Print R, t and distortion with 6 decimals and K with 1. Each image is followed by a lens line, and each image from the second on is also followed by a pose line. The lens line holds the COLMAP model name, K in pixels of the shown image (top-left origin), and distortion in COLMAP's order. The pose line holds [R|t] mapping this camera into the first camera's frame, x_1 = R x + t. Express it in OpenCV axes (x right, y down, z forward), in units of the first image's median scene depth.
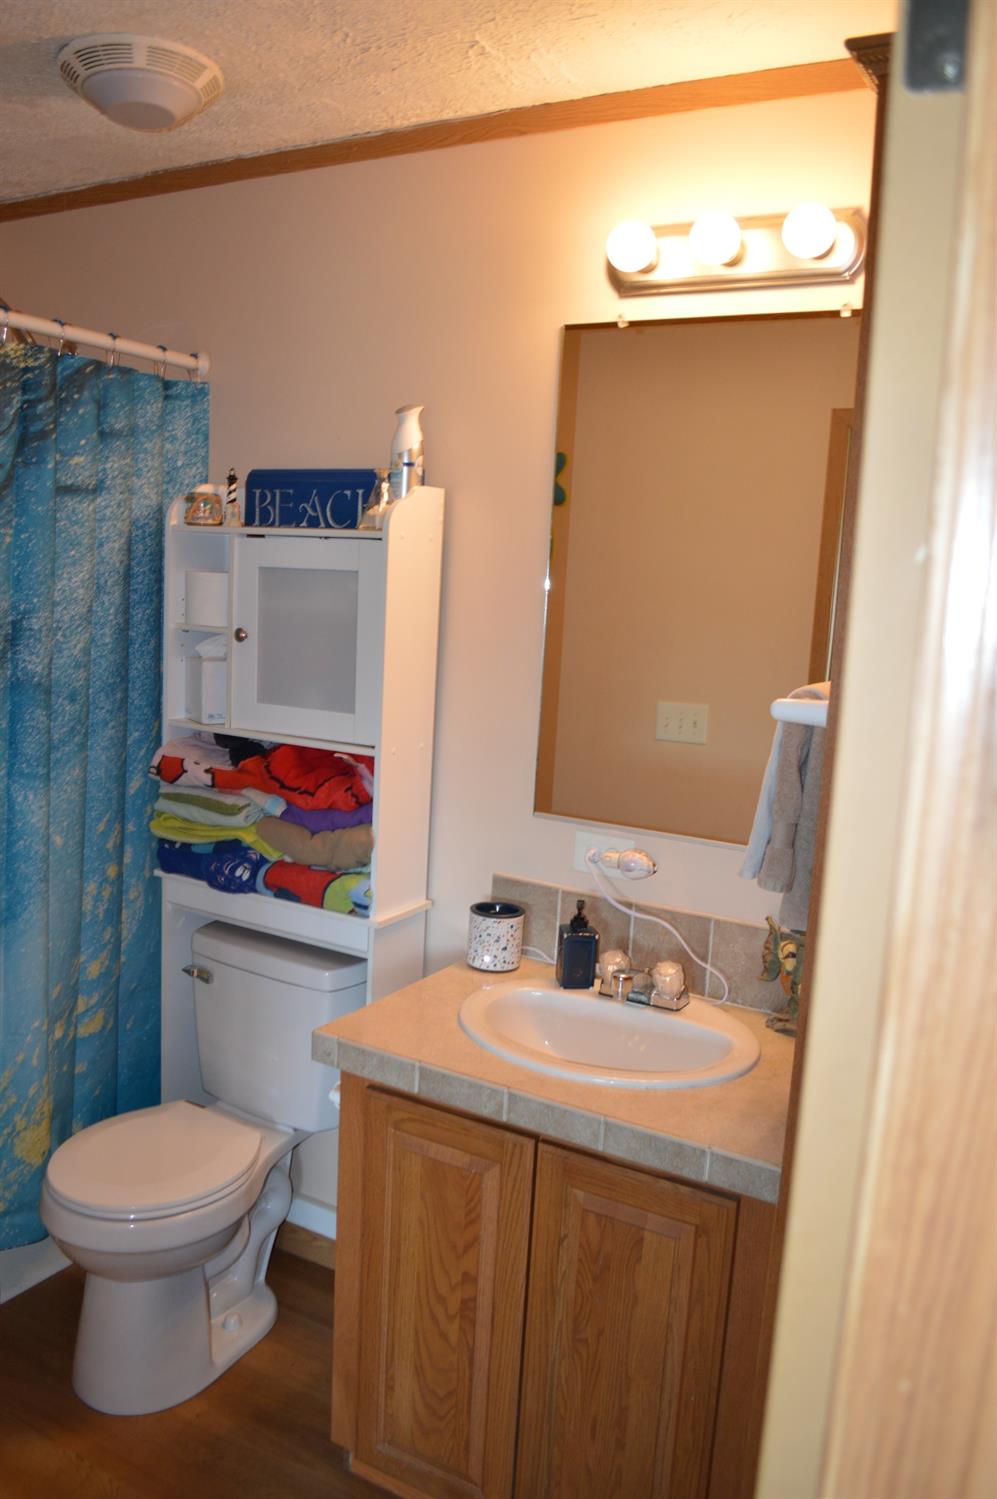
lens RADIAL K [[1211.8, 0, 498.2], [0, 1211.8, 748.4], [0, 0, 1]] dist [-0.078591, 0.006713]
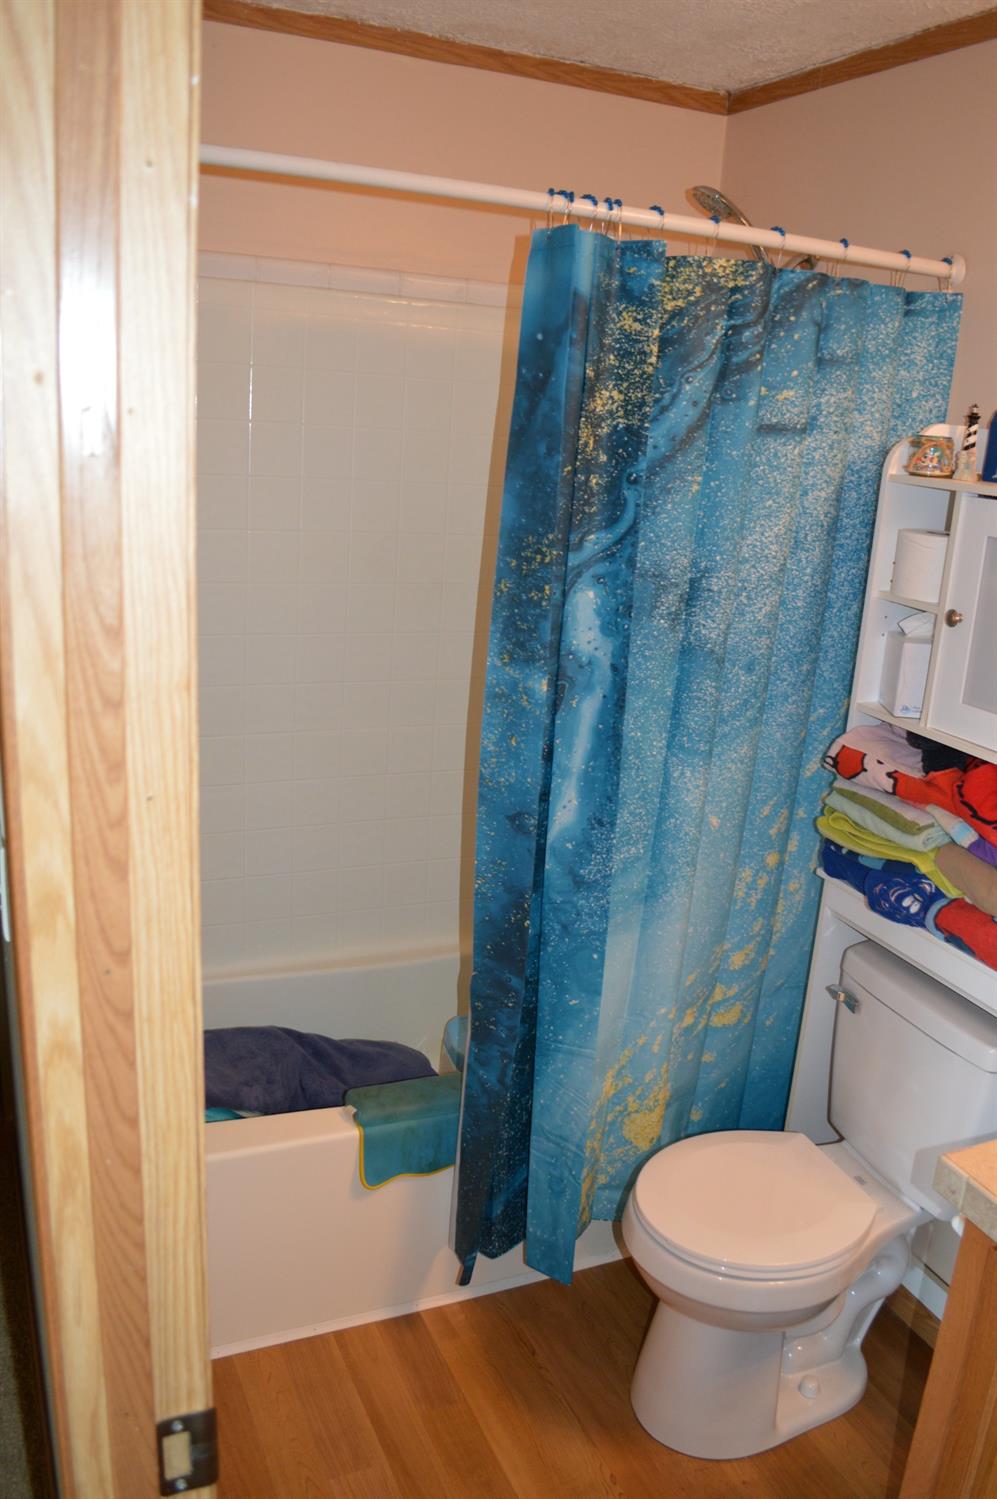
lens RADIAL K [[1211.8, 0, 501.9], [0, 1211.8, 754.5], [0, 0, 1]] dist [-0.078591, 0.006713]
pose [[0.811980, 0.166461, -0.559446, 0.004529], [-0.108748, 0.984833, 0.135195, -0.078787], [0.573466, -0.048937, 0.817767, 0.164917]]
